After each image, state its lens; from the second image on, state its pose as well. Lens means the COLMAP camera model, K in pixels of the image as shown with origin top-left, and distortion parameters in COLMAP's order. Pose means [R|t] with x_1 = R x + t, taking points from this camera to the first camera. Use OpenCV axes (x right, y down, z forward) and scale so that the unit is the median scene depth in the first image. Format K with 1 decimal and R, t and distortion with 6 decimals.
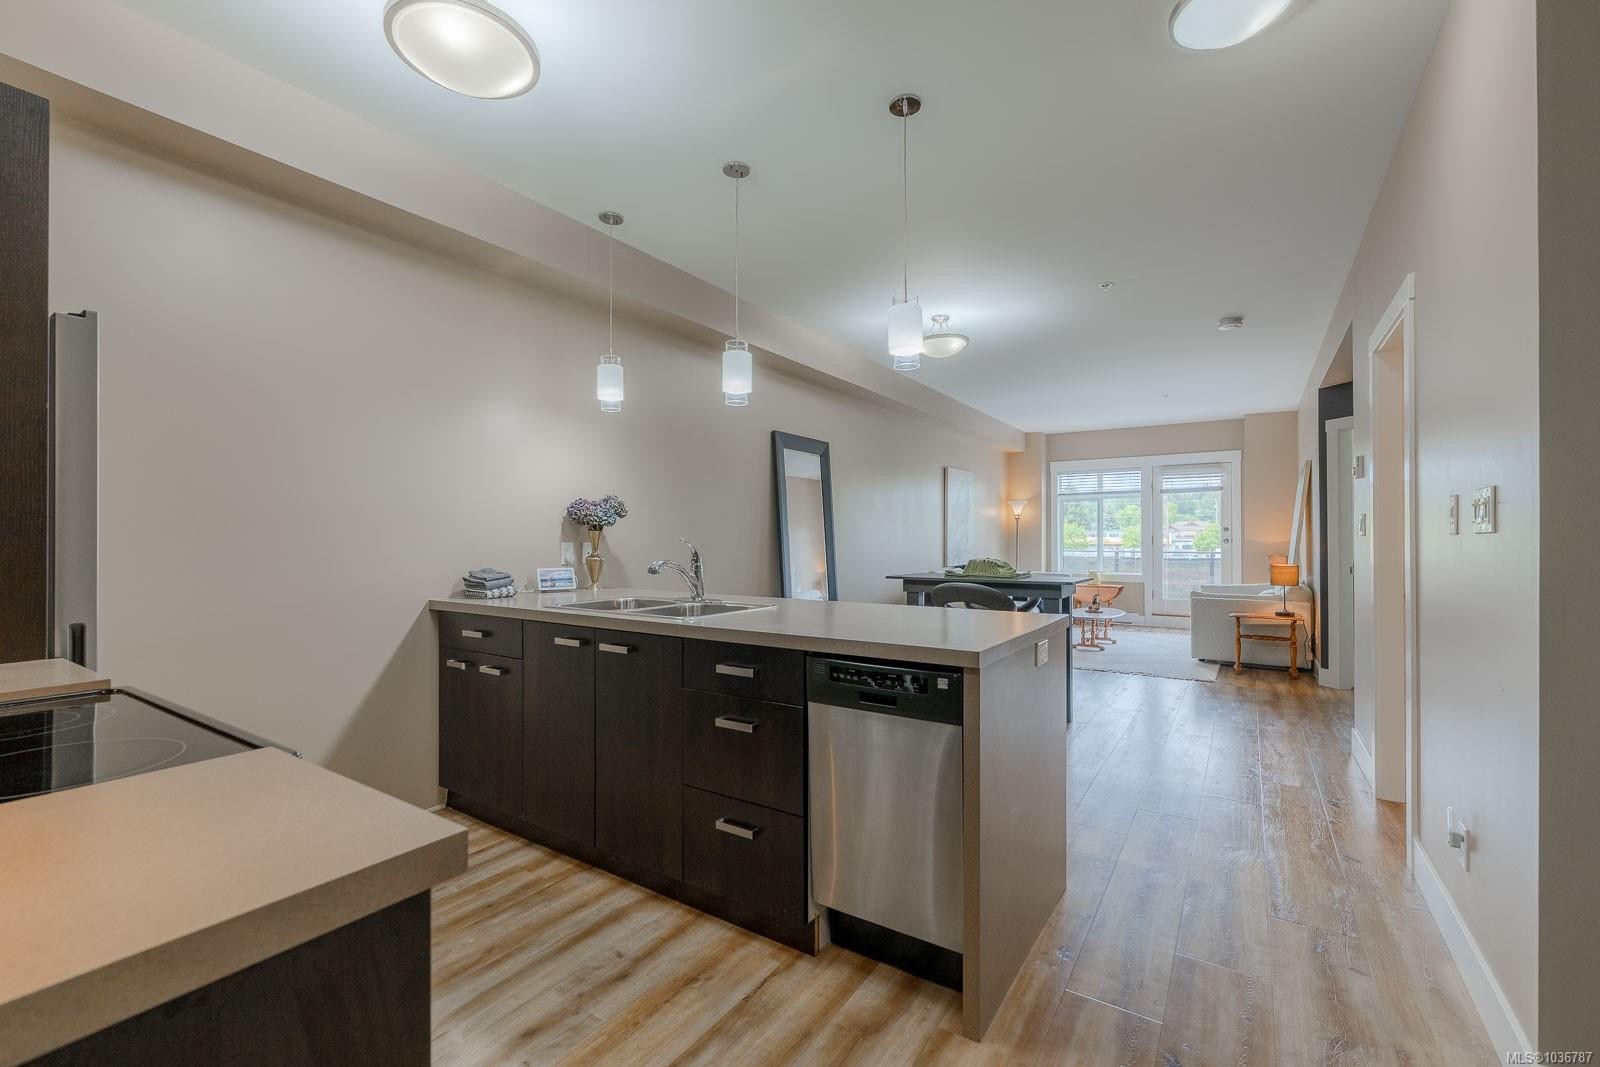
lens RADIAL K [[654.4, 0, 801.4], [0, 654.4, 540.0], [0, 0, 1]] dist [-0.006319, 0.000236]
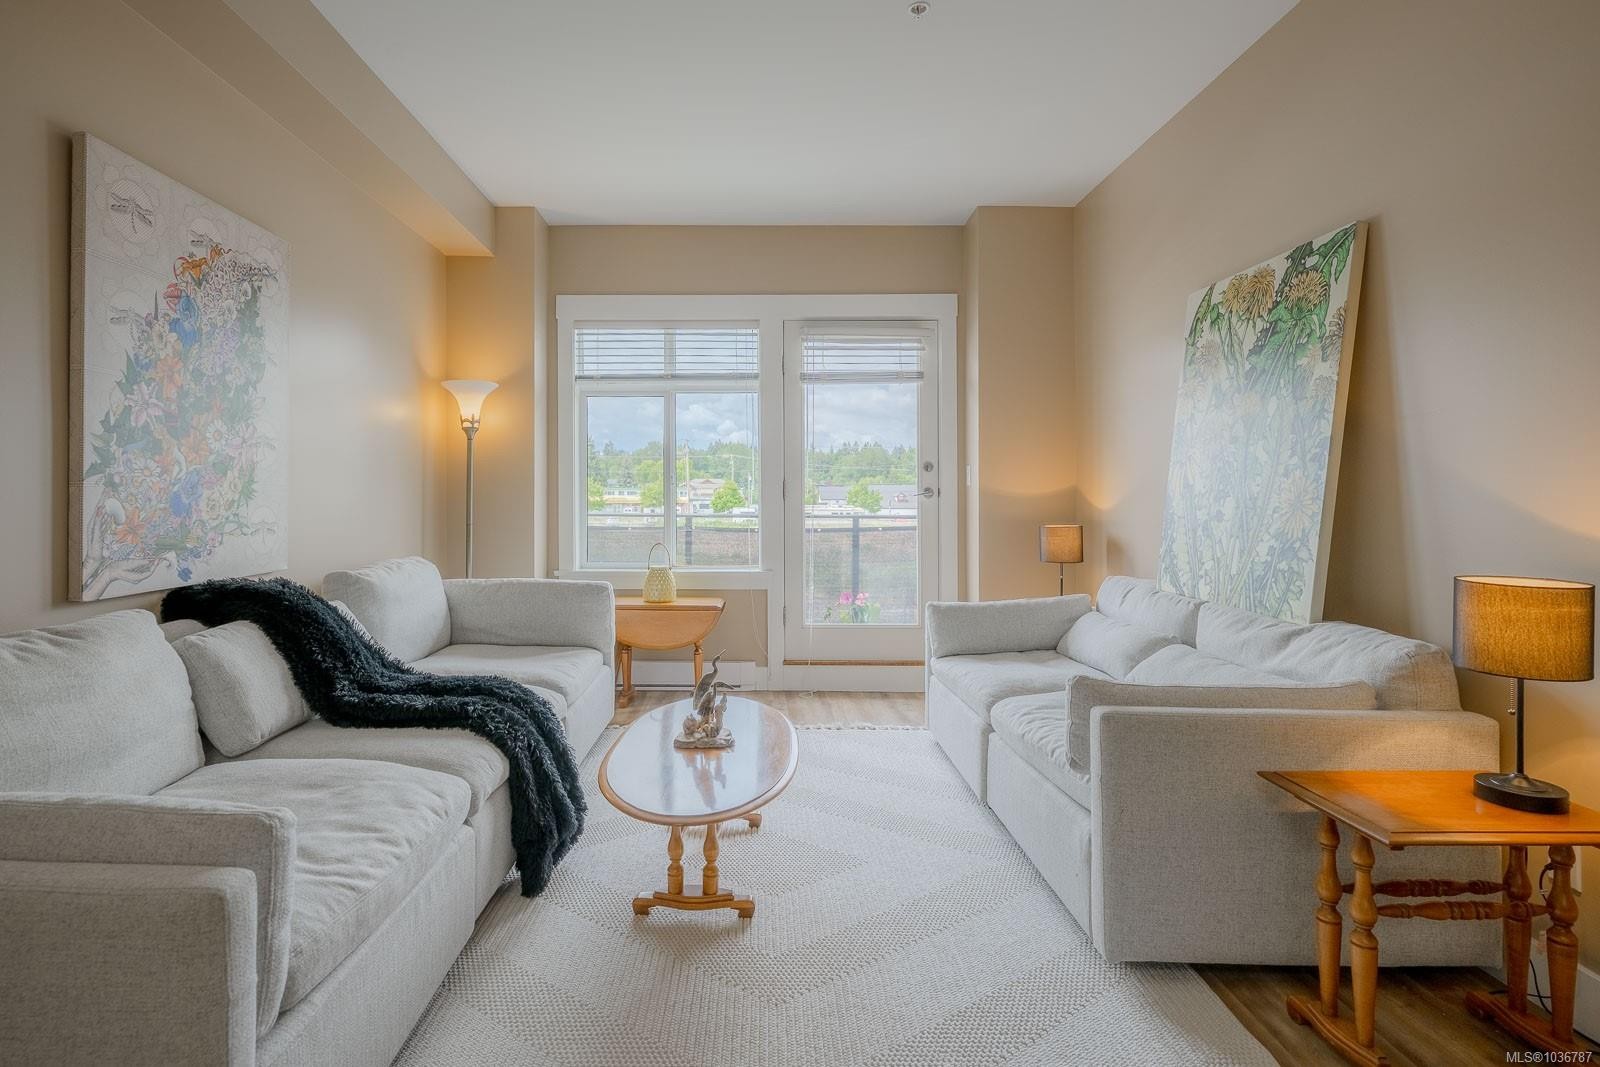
lens RADIAL K [[816.4, 0, 744.4], [0, 816.4, 511.7], [0, 0, 1]] dist [-0.005680, -0.001841]
pose [[0.833997, -0.008482, 0.551703, 0.206720], [-0.000276, 0.999875, 0.015791, 0.005685], [-0.551768, -0.013322, 0.833891, 0.535203]]
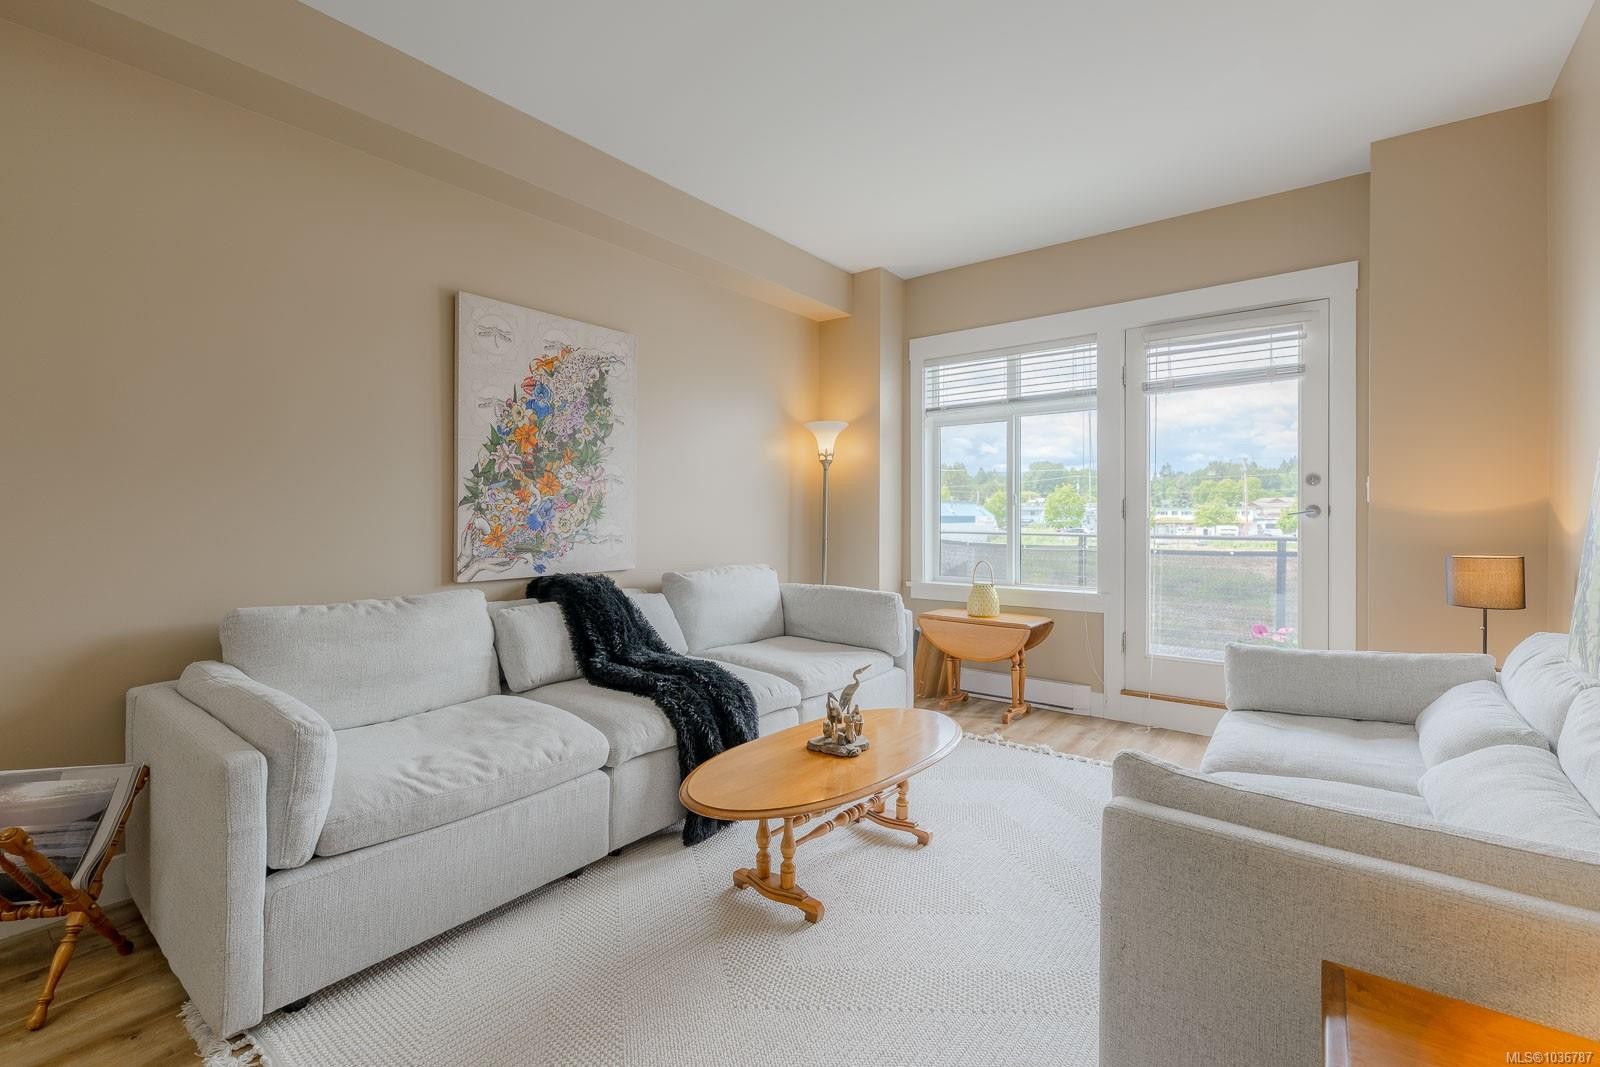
lens RADIAL K [[700.6, 0, 796.5], [0, 700.6, 529.3], [0, 0, 1]] dist [-0.002875, -0.001258]
pose [[0.997957, 0.000942, -0.063889, 0.342505], [0.000054, 0.999879, 0.015582, 0.005622], [0.063896, -0.015554, 0.997835, 0.522256]]
